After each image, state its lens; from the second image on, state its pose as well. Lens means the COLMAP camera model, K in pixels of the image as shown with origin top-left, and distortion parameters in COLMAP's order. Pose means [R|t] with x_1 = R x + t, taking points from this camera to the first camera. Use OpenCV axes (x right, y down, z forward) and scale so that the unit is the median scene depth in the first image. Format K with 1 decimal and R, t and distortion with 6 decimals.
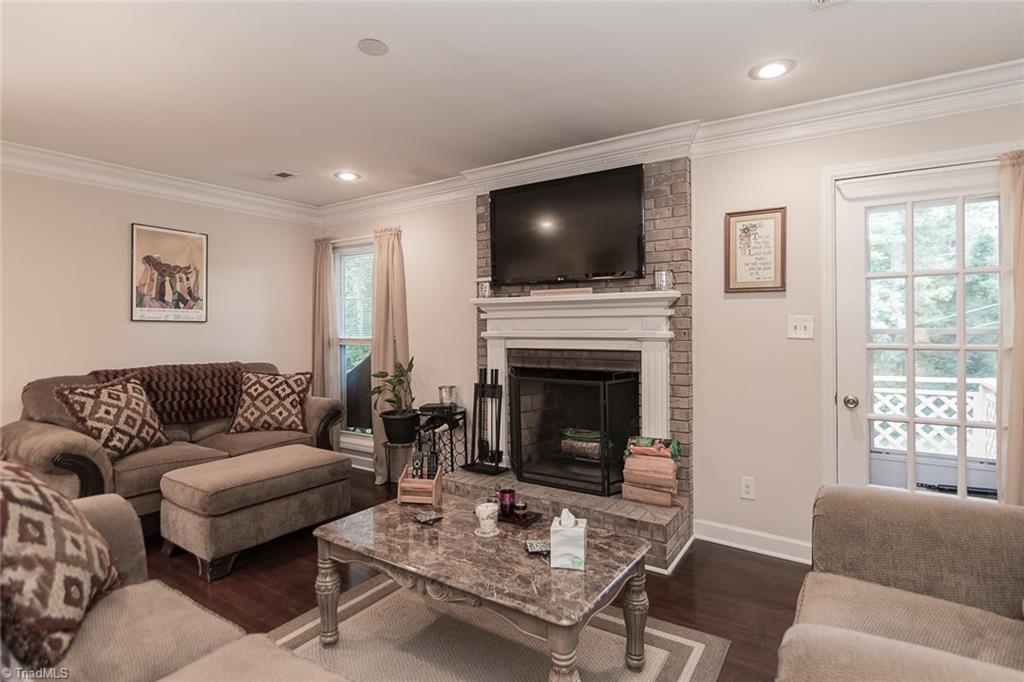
lens RADIAL K [[516.8, 0, 510.2], [0, 516.8, 330.6], [0, 0, 1]] dist [-0.002084, -0.000162]
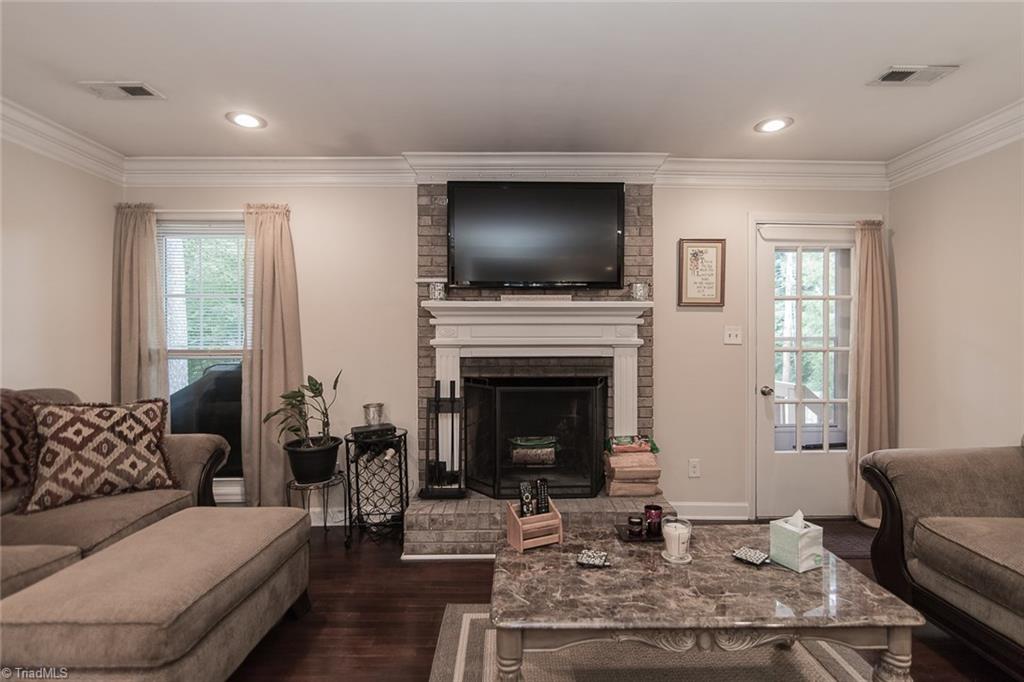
lens RADIAL K [[462.9, 0, 515.0], [0, 462.9, 348.5], [0, 0, 1]] dist [-0.000949, -0.000982]
pose [[0.821548, -0.003420, 0.570129, -0.421320], [0.000988, 0.999989, 0.004575, 0.016011], [-0.570139, -0.003196, 0.821542, 0.292571]]
